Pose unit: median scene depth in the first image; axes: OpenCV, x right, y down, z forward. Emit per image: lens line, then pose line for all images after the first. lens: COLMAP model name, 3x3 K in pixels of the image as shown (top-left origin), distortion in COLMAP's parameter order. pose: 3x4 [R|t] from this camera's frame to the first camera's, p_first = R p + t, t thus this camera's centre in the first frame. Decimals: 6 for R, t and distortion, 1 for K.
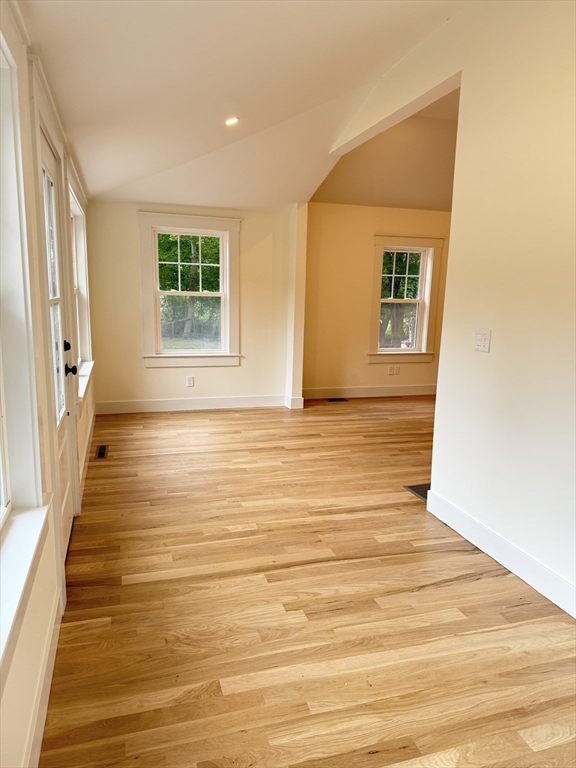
lens RADIAL K [[536.3, 0, 288.9], [0, 536.3, 383.7], [0, 0, 1]] dist [0.036410, -0.016333]
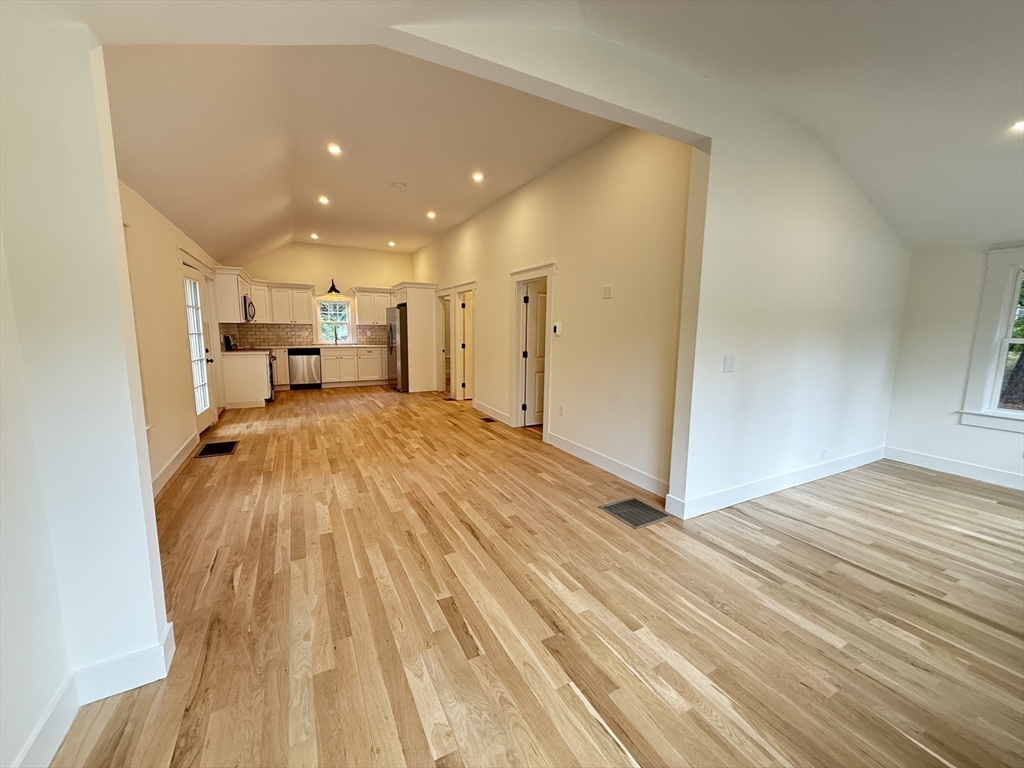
lens RADIAL K [[406.4, 0, 511.4], [0, 406.4, 380.5], [0, 0, 1]] dist [-0.002333, -0.000114]
pose [[-0.186009, -0.157281, 0.969878, -0.454174], [0.154377, 0.970167, 0.186935, -0.263210], [-0.970345, 0.184498, -0.156179, 1.425743]]
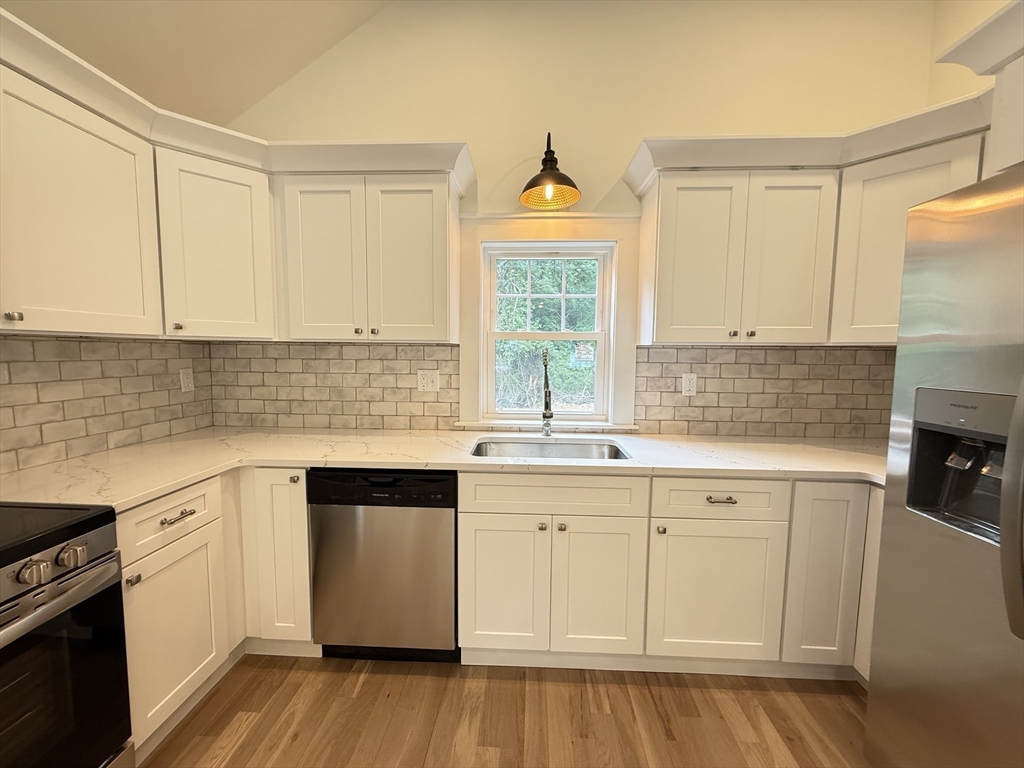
lens RADIAL K [[406.4, 0, 512.8], [0, 406.4, 383.8], [0, 0, 1]] dist [-0.002333, -0.000114]
pose [[0.353919, -0.103741, 0.929505, -0.033695], [0.166445, 0.984951, 0.046554, -0.266065], [-0.920346, 0.138235, 0.365860, 1.513697]]
